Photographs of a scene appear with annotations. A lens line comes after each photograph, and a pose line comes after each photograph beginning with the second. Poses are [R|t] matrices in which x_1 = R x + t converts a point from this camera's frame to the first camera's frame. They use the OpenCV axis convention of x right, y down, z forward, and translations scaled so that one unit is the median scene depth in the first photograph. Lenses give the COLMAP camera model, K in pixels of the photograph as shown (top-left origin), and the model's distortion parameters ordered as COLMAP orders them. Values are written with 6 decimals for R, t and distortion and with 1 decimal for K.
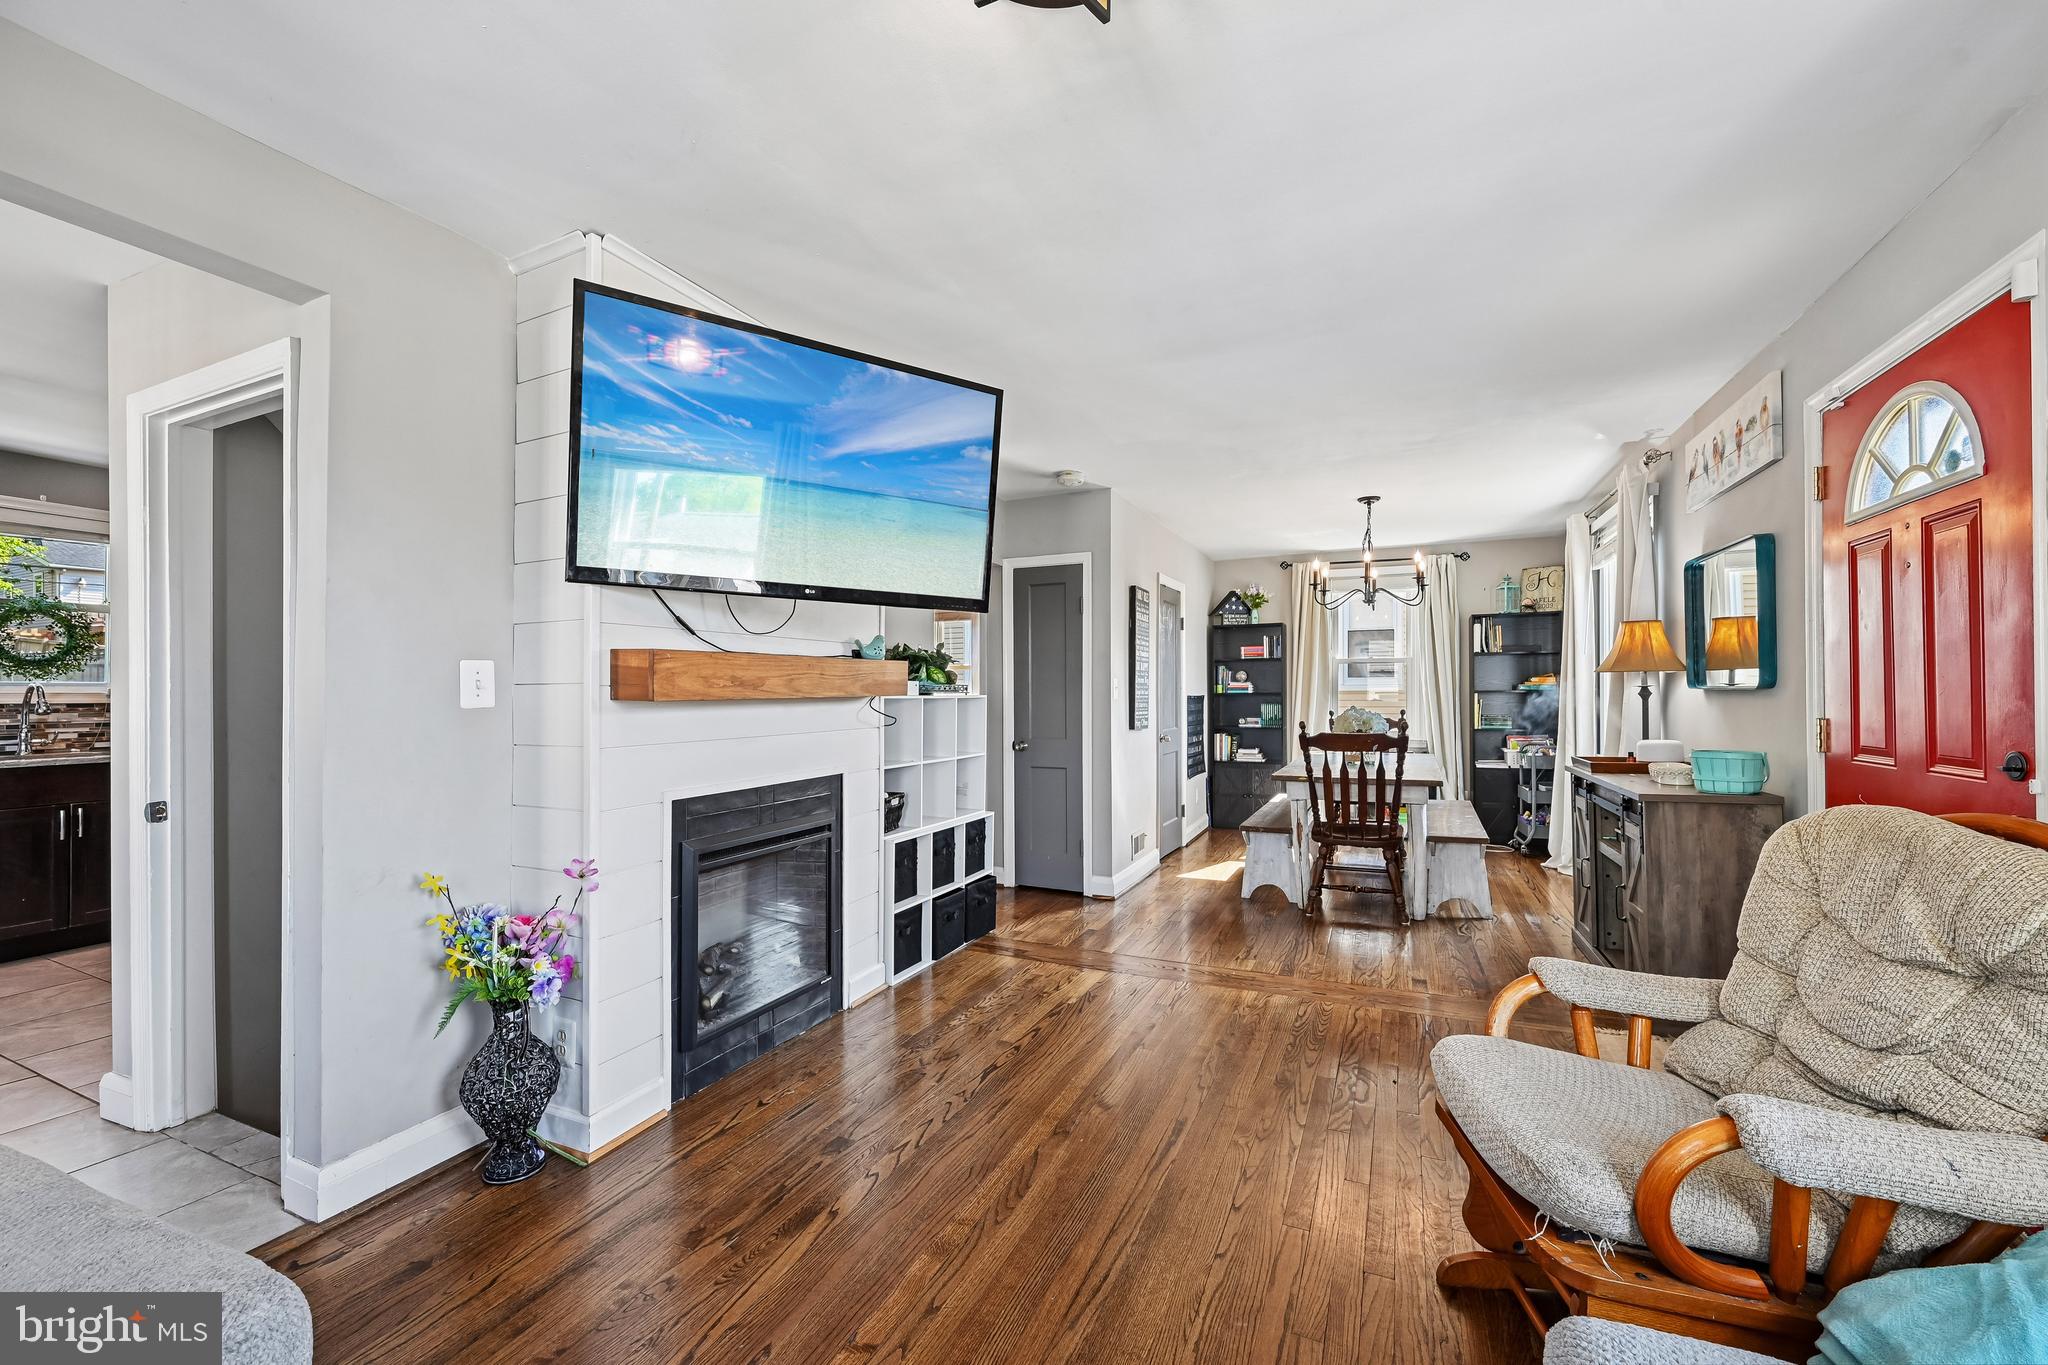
lens RADIAL K [[806.5, 0, 1023.3], [0, 806.5, 692.0], [0, 0, 1]] dist [-0.001615, -0.000368]
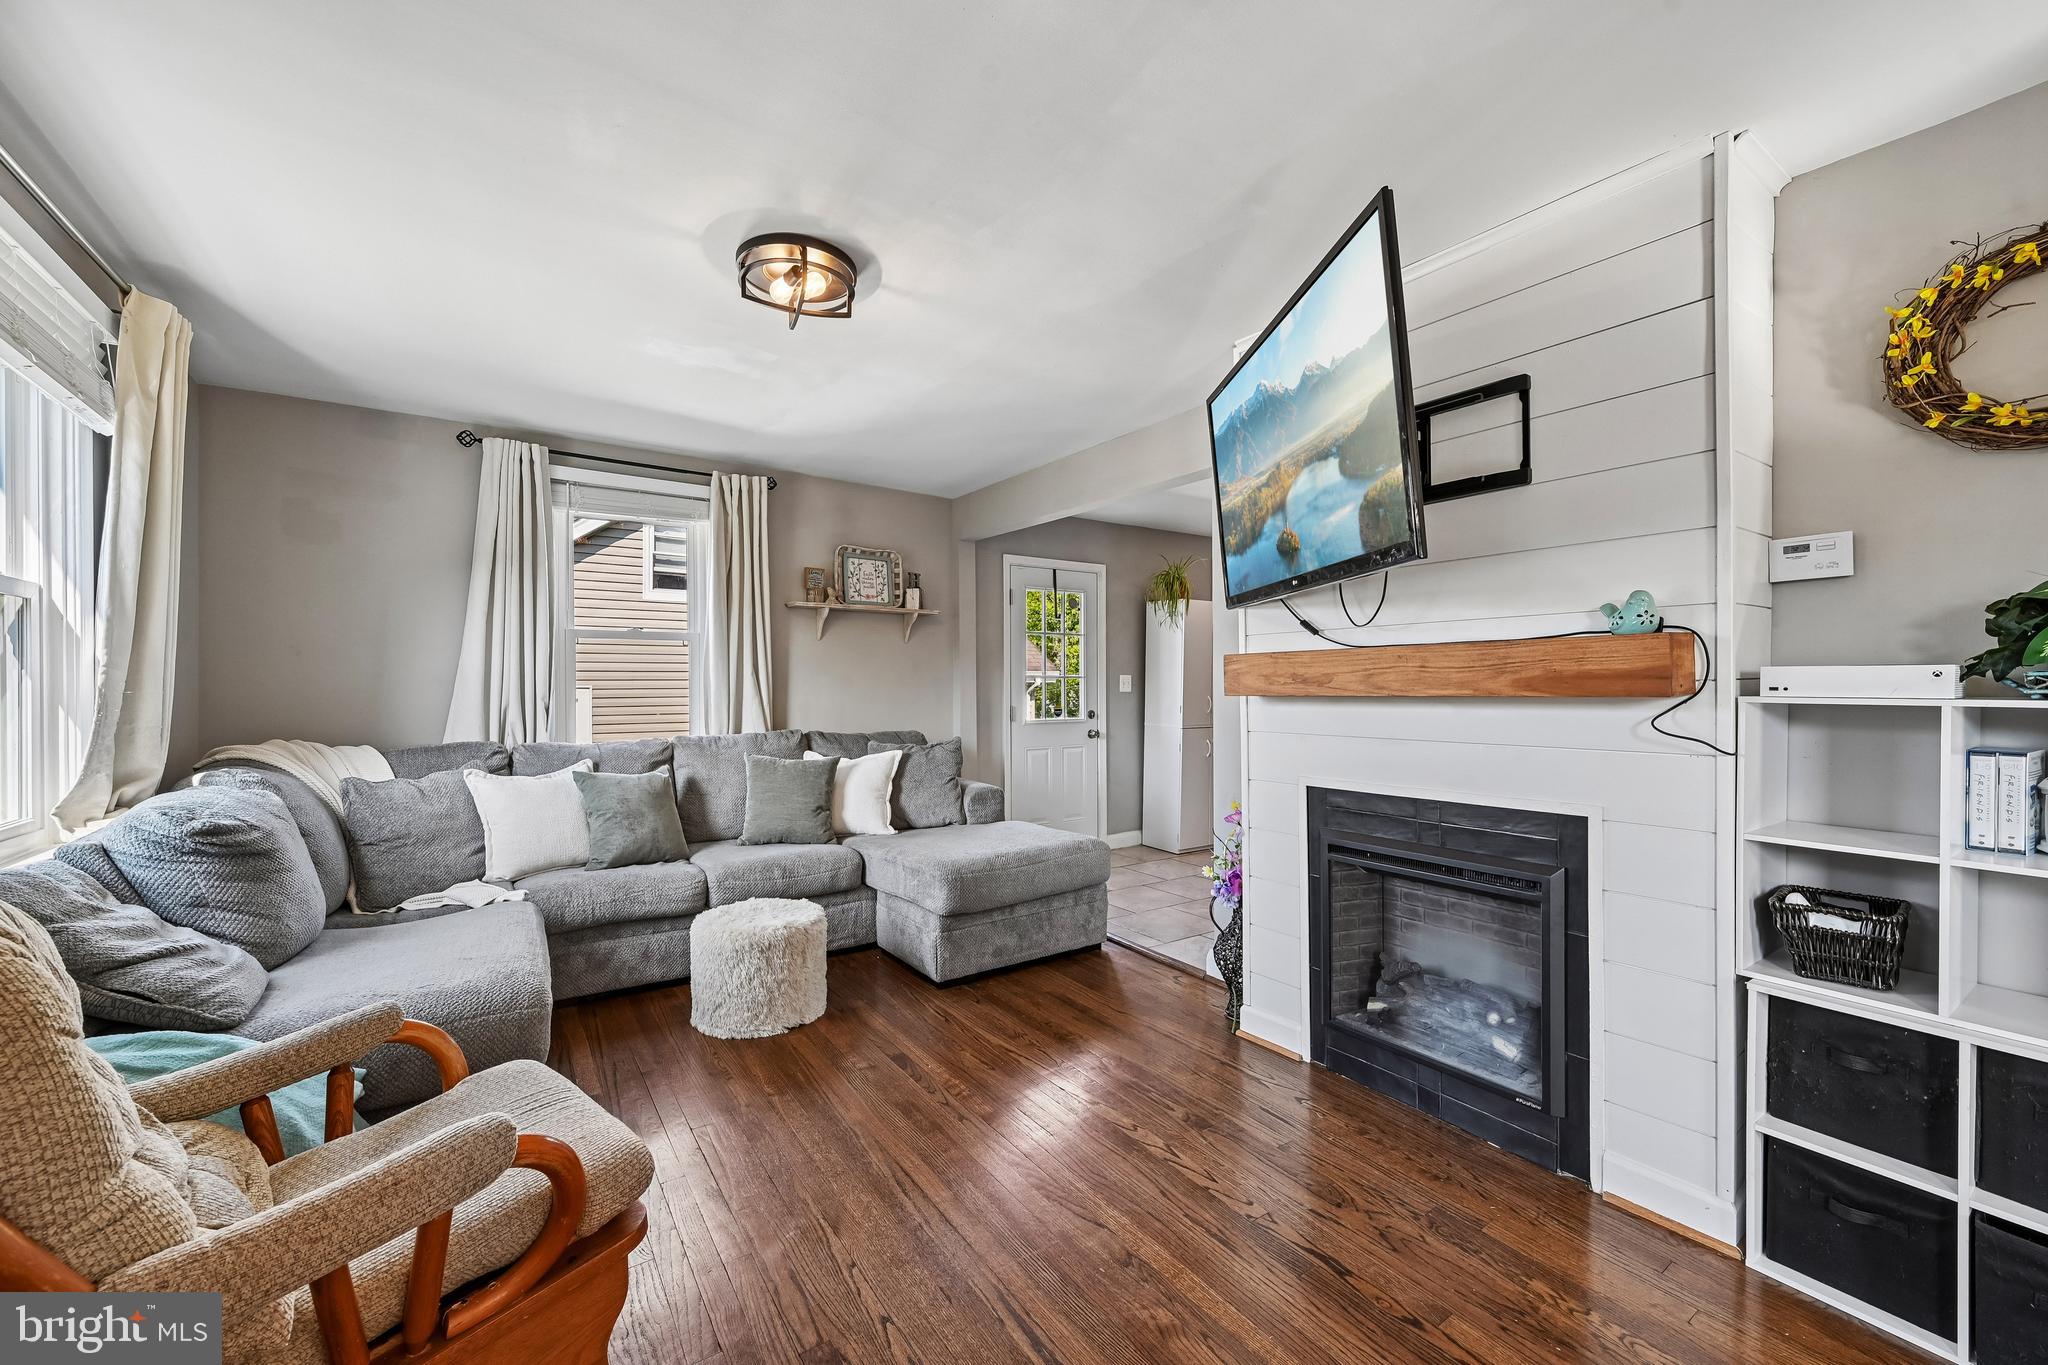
lens RADIAL K [[806.5, 0, 1033.8], [0, 806.5, 687.8], [0, 0, 1]] dist [-0.001615, -0.000368]
pose [[-0.503301, 0.007729, -0.864076, 0.330741], [0.005414, 0.999969, 0.005791, -0.004250], [0.864094, -0.001764, -0.503327, 0.571614]]
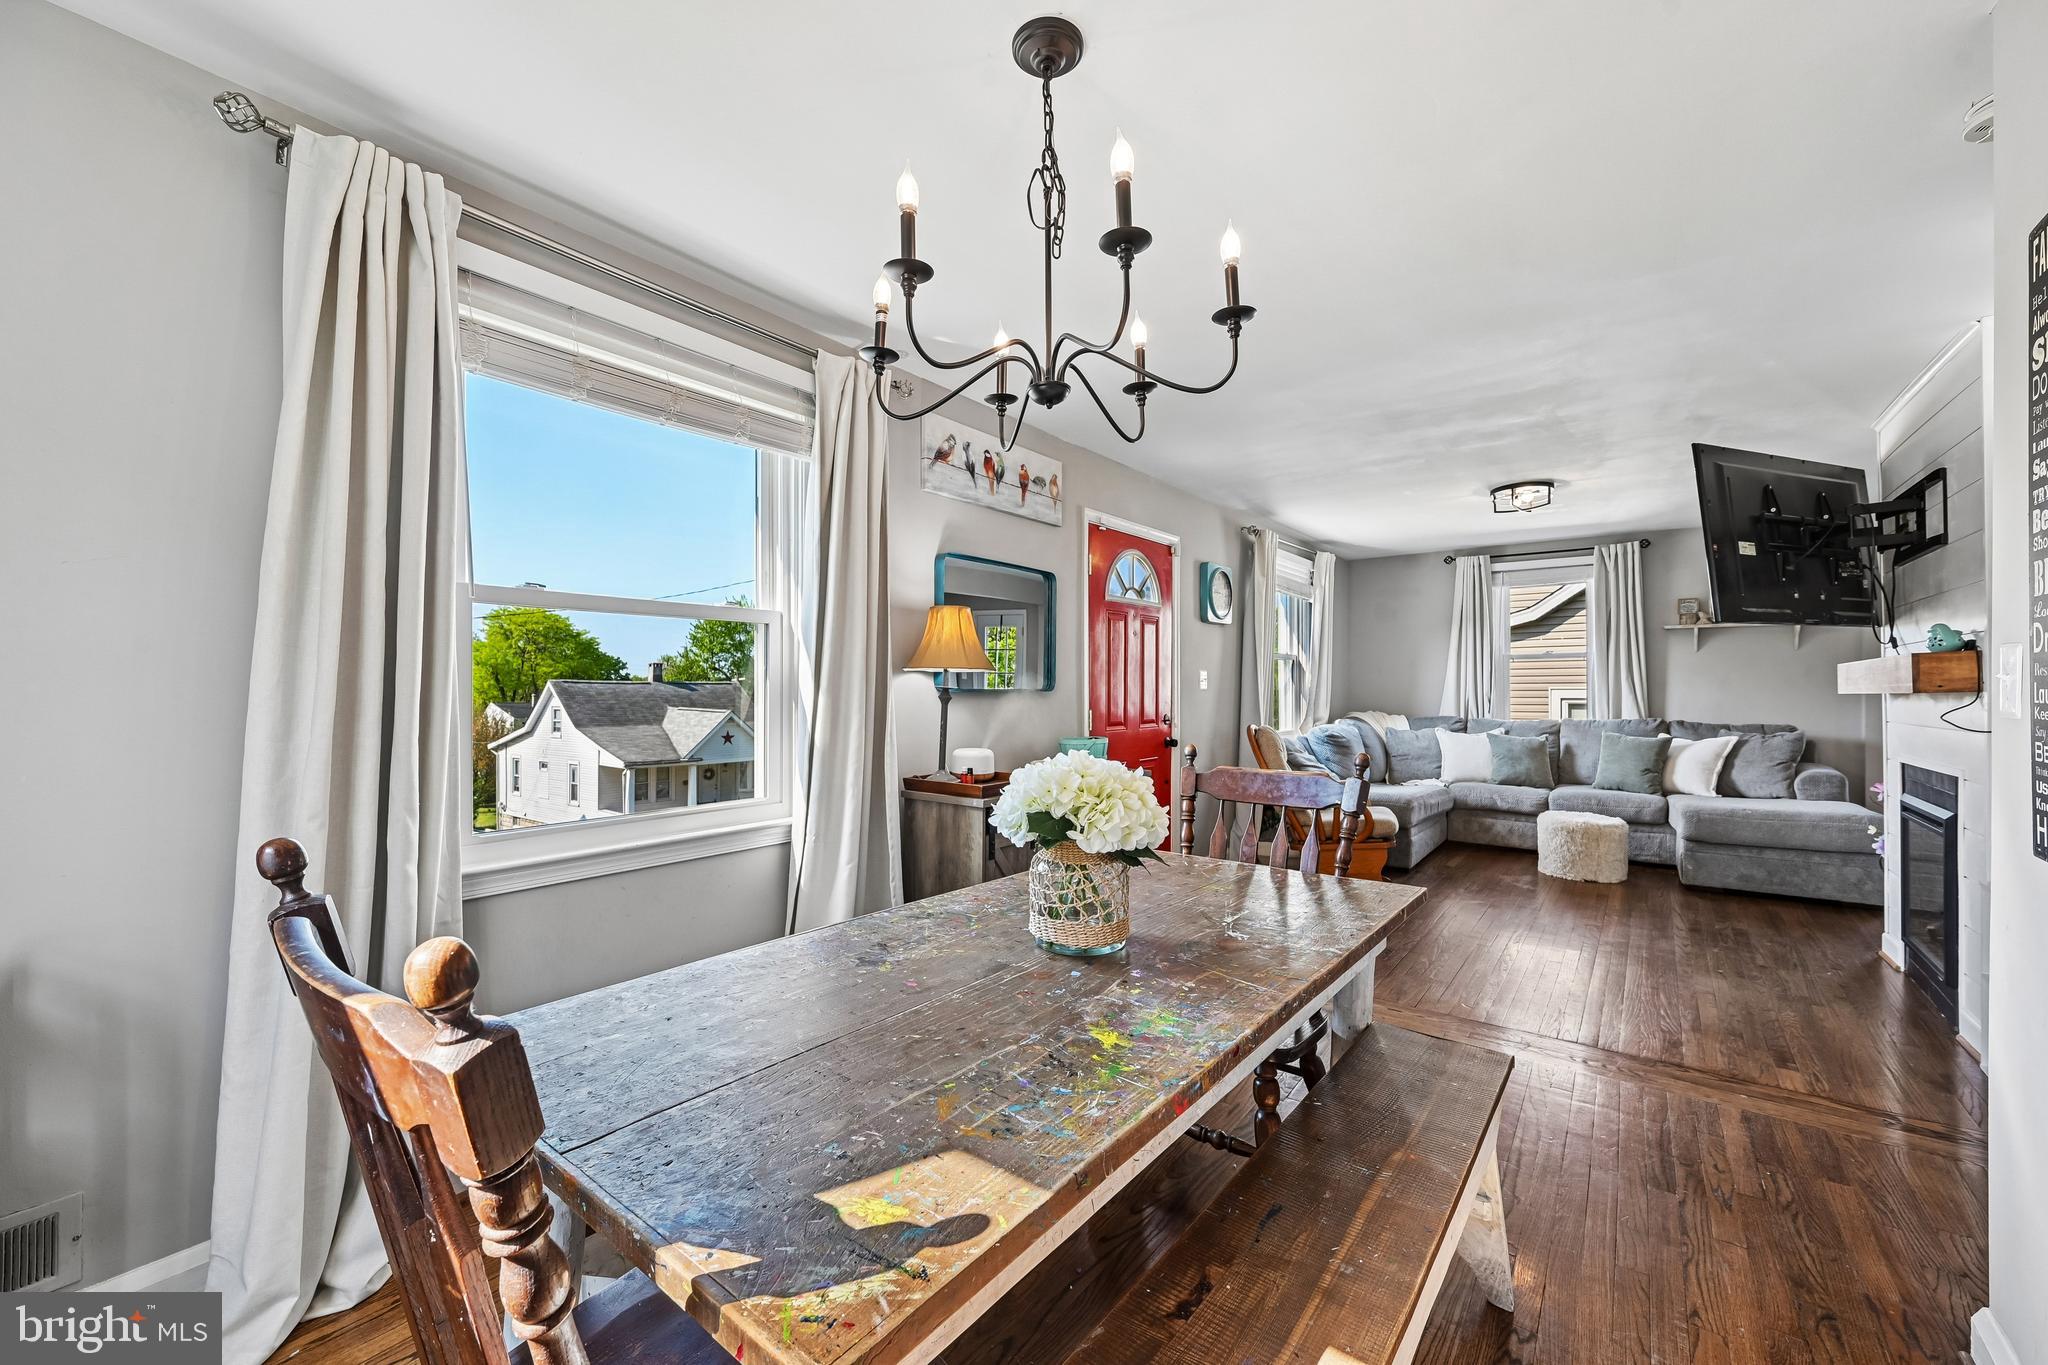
lens RADIAL K [[806.5, 0, 1029.5], [0, 806.5, 691.6], [0, 0, 1]] dist [-0.001615, -0.000368]
pose [[-0.976228, 0.006092, 0.216661, 0.369604], [0.006373, 0.999980, 0.000597, -0.002402], [-0.216653, 0.001963, -0.976247, 1.286066]]
